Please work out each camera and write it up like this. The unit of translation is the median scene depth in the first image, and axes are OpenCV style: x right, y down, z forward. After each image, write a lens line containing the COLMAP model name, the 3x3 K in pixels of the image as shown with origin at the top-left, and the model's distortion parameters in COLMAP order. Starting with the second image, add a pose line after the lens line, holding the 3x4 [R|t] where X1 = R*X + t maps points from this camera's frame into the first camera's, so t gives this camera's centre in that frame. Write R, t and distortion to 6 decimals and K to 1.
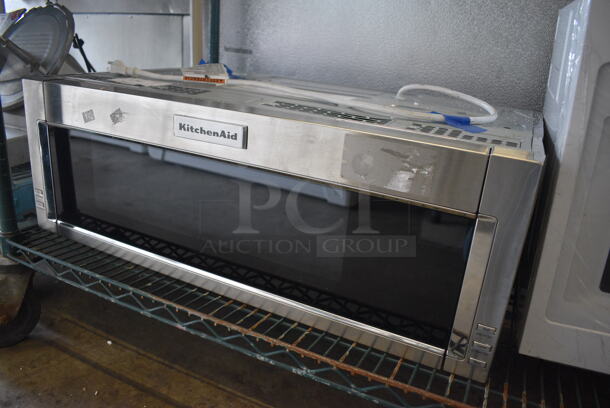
lens RADIAL K [[471.8, 0, 305.0], [0, 471.8, 204.0], [0, 0, 1]] dist [-0.091125, 0.005016]
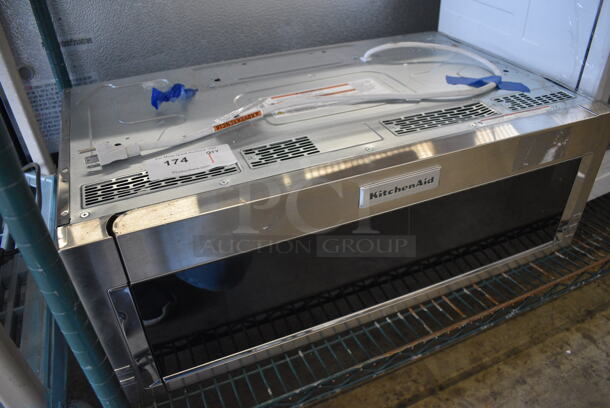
lens RADIAL K [[471.8, 0, 305.0], [0, 471.8, 204.0], [0, 0, 1]] dist [-0.091125, 0.005016]
pose [[0.652917, -0.507530, 0.562239, -0.845245], [0.327103, 0.858448, 0.395058, -0.539075], [-0.683157, -0.074030, 0.726510, 0.416780]]
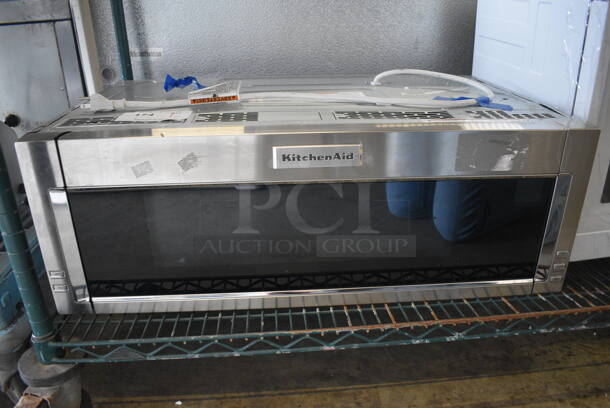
lens RADIAL K [[471.8, 0, 305.0], [0, 471.8, 204.0], [0, 0, 1]] dist [-0.091125, 0.005016]
pose [[0.863510, -0.274026, 0.423392, -0.650820], [0.238049, 0.961565, 0.136839, -0.192030], [-0.444617, -0.017374, 0.895552, 0.103210]]
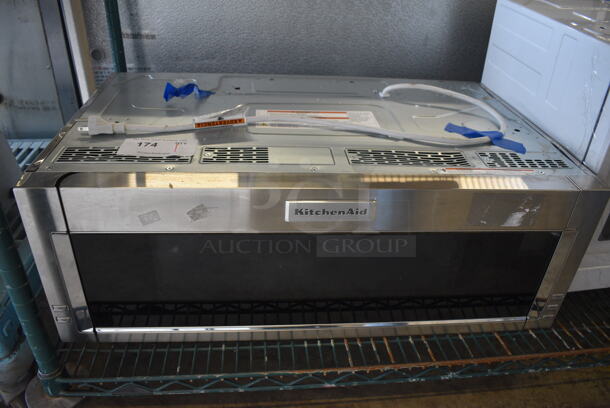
lens RADIAL K [[471.8, 0, 305.0], [0, 471.8, 204.0], [0, 0, 1]] dist [-0.091125, 0.005016]
pose [[0.857430, -0.296610, 0.420519, -0.631307], [0.187861, 0.941195, 0.280822, -0.433781], [-0.479085, -0.161786, 0.862730, 0.168185]]
